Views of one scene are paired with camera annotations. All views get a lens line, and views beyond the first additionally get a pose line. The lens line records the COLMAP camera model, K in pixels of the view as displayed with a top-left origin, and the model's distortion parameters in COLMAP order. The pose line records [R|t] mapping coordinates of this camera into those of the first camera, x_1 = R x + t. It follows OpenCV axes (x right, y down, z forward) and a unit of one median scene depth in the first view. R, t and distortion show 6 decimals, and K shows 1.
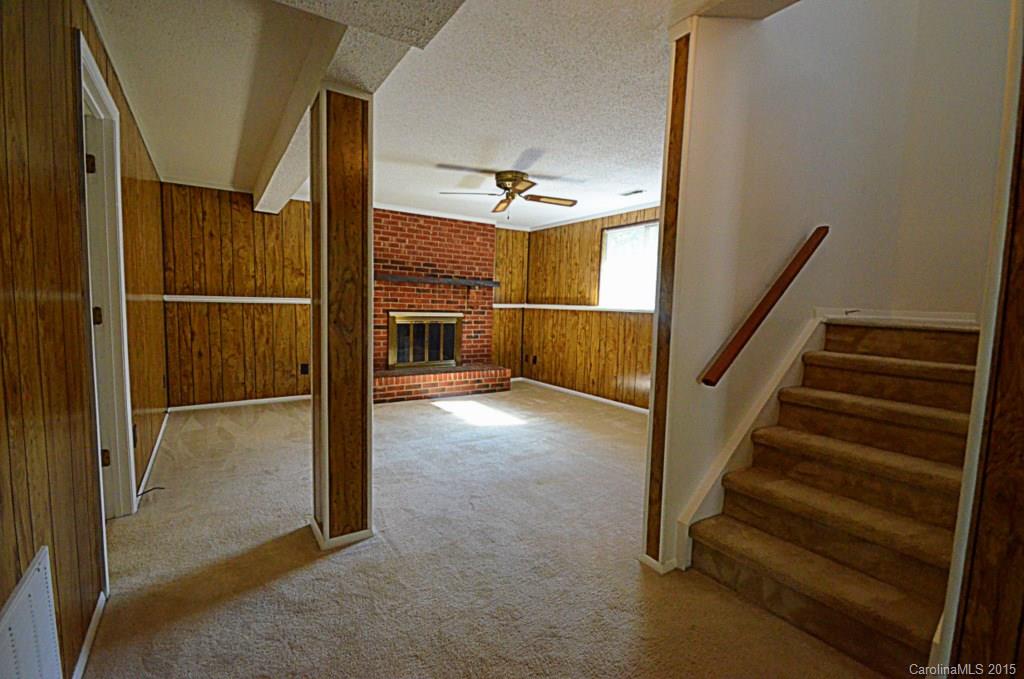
lens RADIAL K [[446.5, 0, 509.0], [0, 446.5, 342.4], [0, 0, 1]] dist [0.002961, -0.011399]
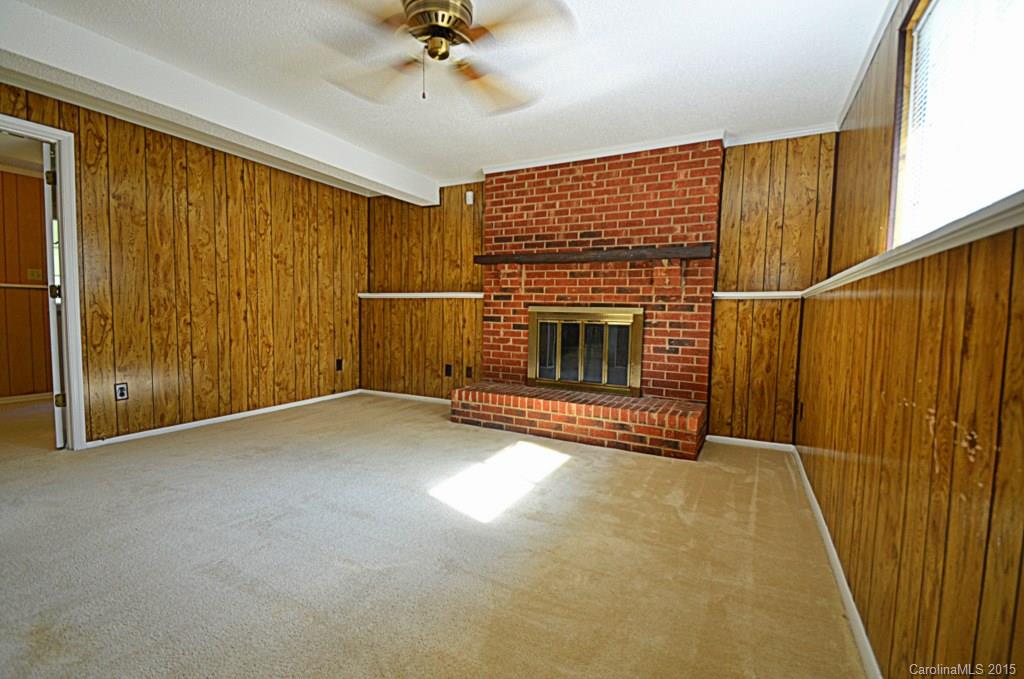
lens RADIAL K [[446.5, 0, 509.0], [0, 446.5, 342.4], [0, 0, 1]] dist [0.002961, -0.011399]
pose [[0.482509, 0.043339, -0.874818, 0.357334], [-0.080187, 0.996766, 0.005153, -0.010232], [0.872213, 0.067663, 0.484424, 0.615535]]
